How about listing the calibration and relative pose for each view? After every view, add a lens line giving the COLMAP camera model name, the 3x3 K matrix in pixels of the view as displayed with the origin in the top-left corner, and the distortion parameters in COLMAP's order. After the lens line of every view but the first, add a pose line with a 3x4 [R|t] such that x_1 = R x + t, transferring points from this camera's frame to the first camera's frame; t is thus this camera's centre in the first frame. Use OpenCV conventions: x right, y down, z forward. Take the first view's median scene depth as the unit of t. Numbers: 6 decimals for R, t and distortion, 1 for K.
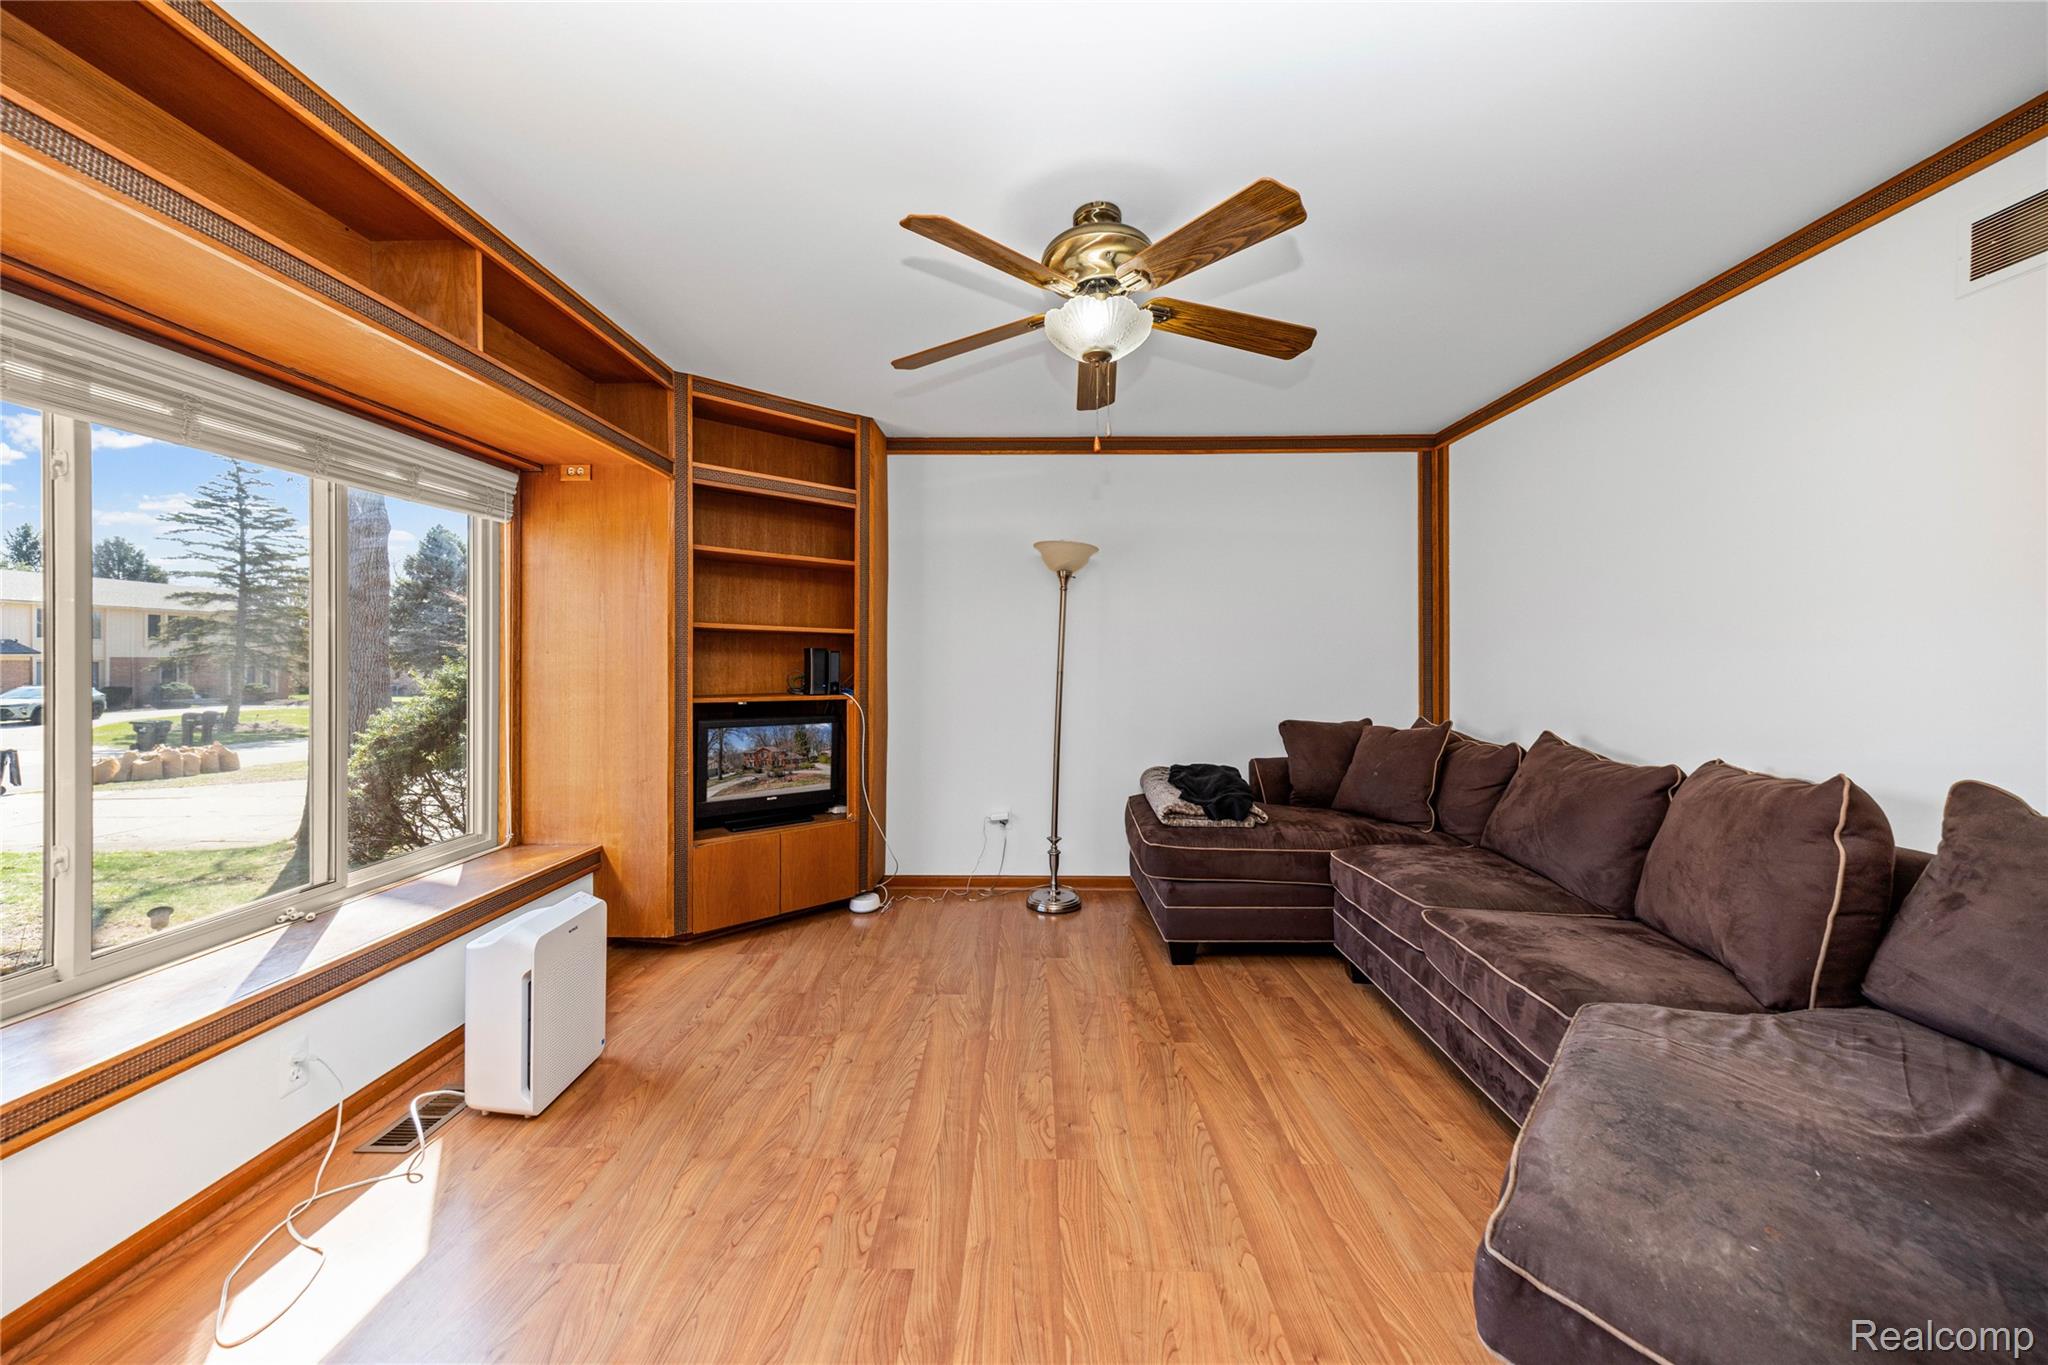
lens RADIAL K [[739.8, 0, 1013.2], [0, 739.8, 662.6], [0, 0, 1]] dist [0.001811, 0.000021]
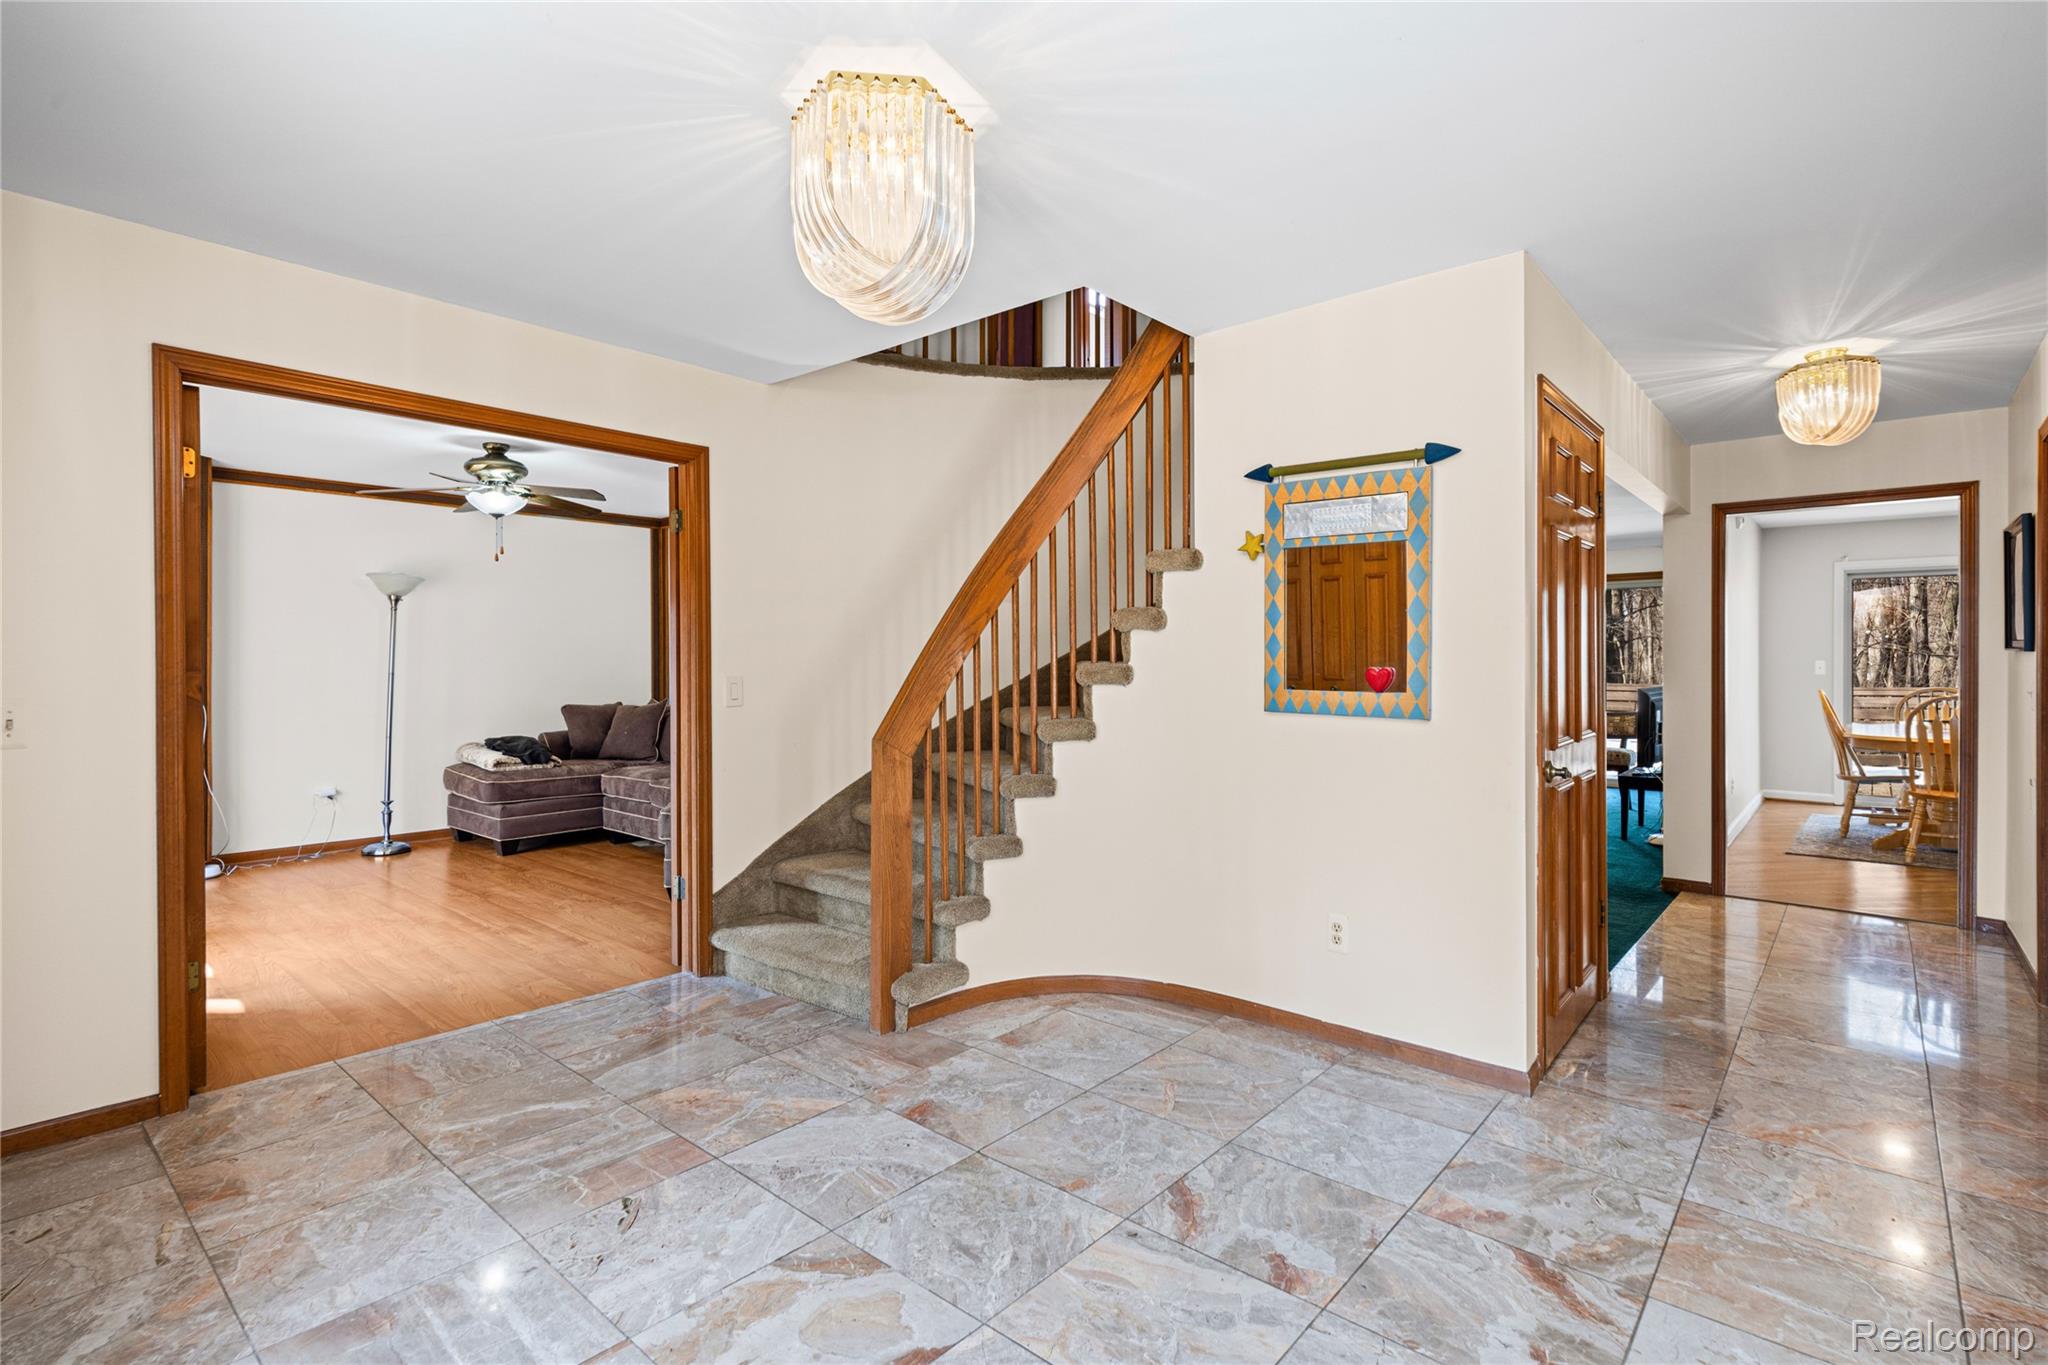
lens RADIAL K [[991.1, 0, 1017.4], [0, 991.1, 664.9], [0, 0, 1]] dist [0.000897, -0.000169]
pose [[0.662326, -0.001117, 0.749215, -0.627516], [-0.001125, 0.999996, 0.002485, -0.009714], [-0.749215, -0.002489, 0.662323, -1.198705]]
